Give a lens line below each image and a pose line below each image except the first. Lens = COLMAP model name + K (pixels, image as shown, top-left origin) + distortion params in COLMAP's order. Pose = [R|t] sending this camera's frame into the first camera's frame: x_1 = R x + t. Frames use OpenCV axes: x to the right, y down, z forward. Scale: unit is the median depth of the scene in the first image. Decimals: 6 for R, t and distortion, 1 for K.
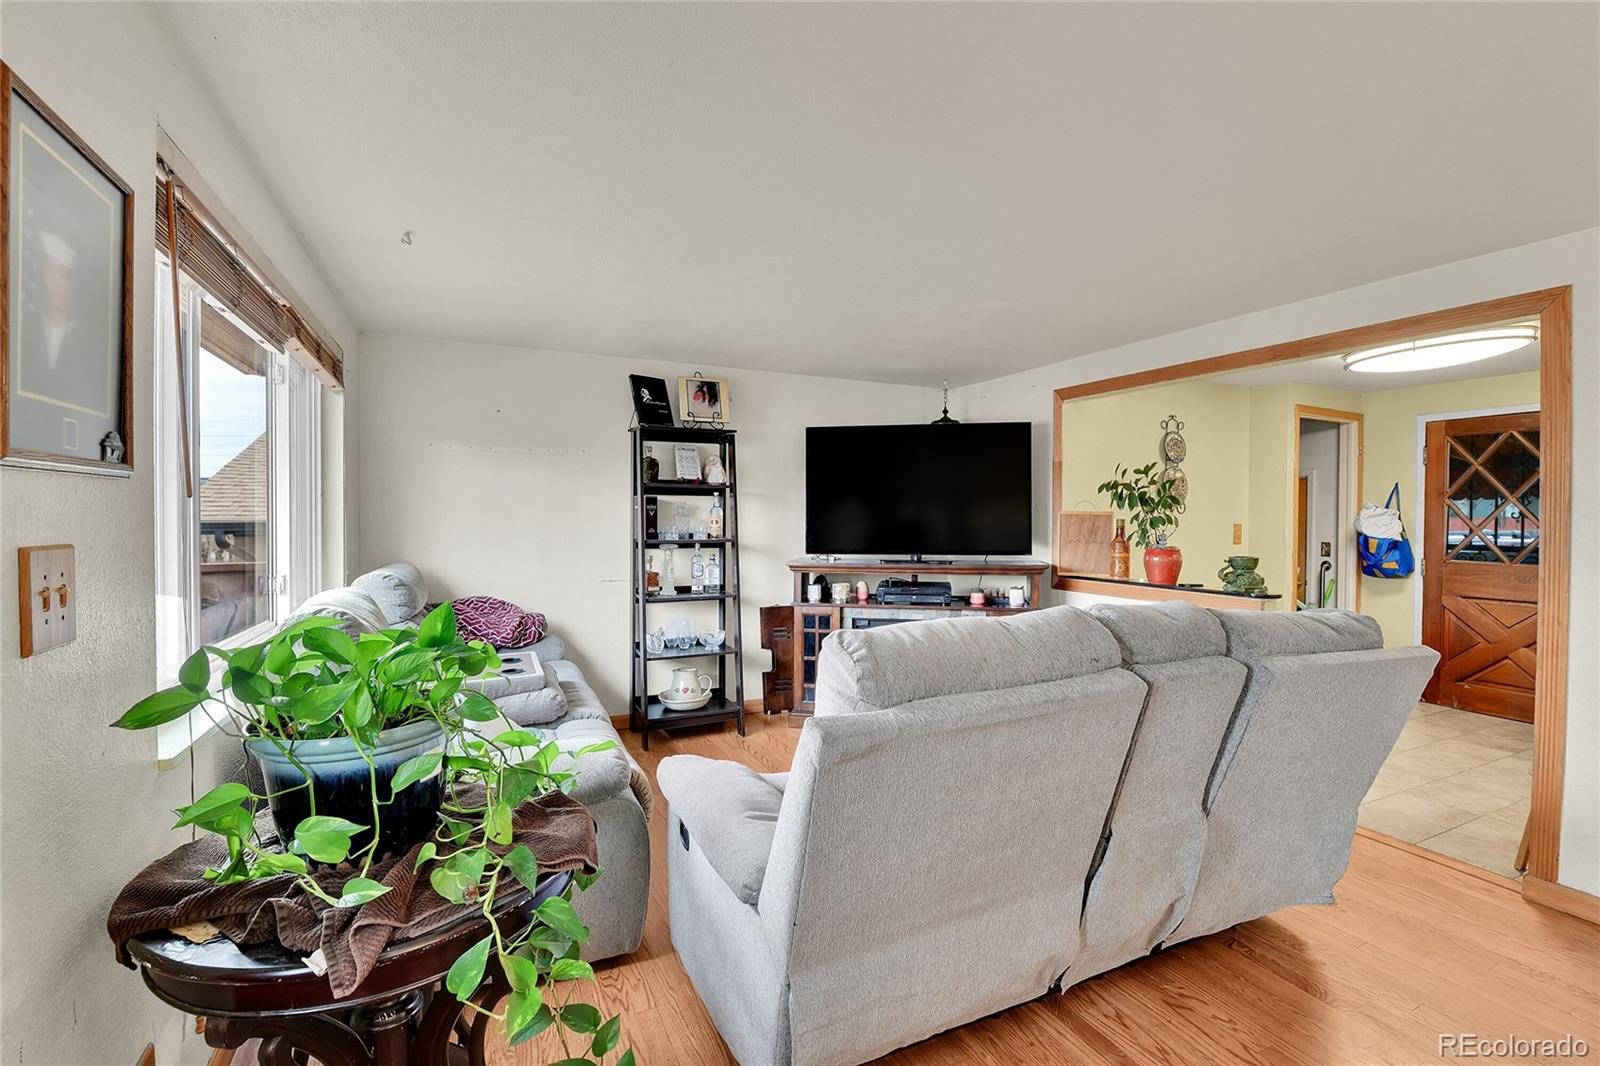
lens RADIAL K [[698.0, 0, 799.3], [0, 698.0, 525.8], [0, 0, 1]] dist [-0.005165, -0.000450]
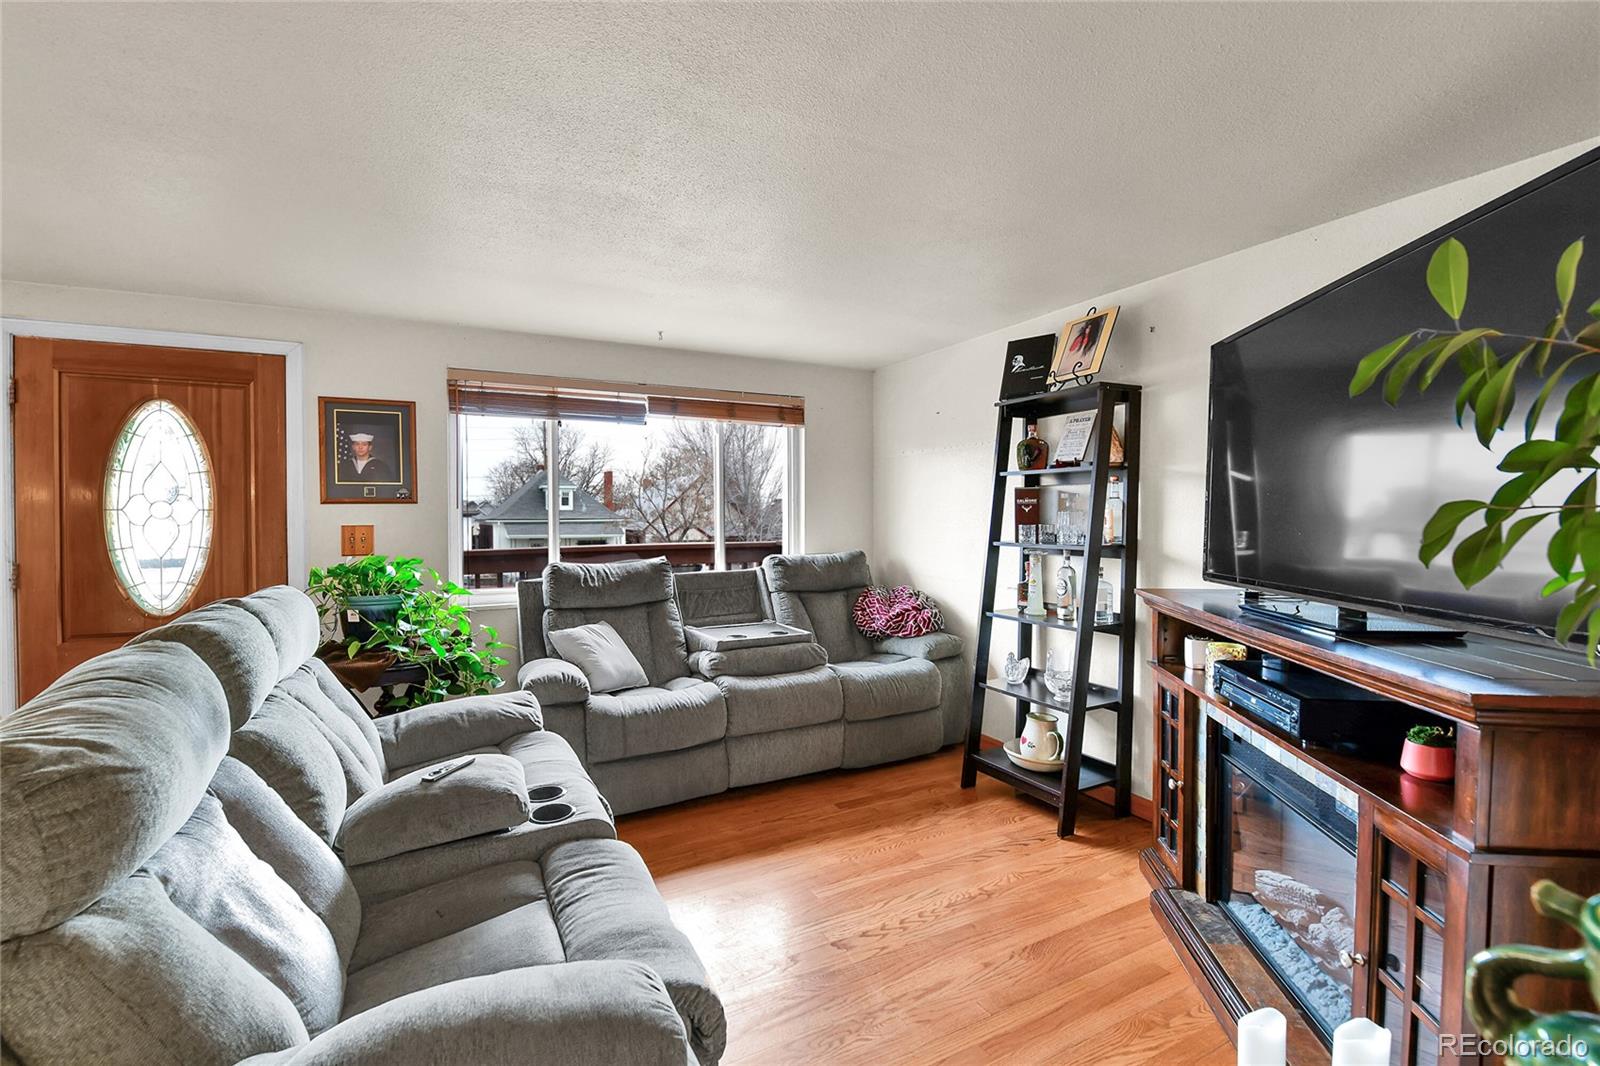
lens RADIAL K [[698.0, 0, 799.3], [0, 698.0, 534.4], [0, 0, 1]] dist [-0.005165, -0.000450]
pose [[0.056327, 0.021304, -0.998185, 0.555400], [-0.013942, 0.999692, 0.020550, -0.001446], [0.998315, 0.012759, 0.056606, 0.675741]]
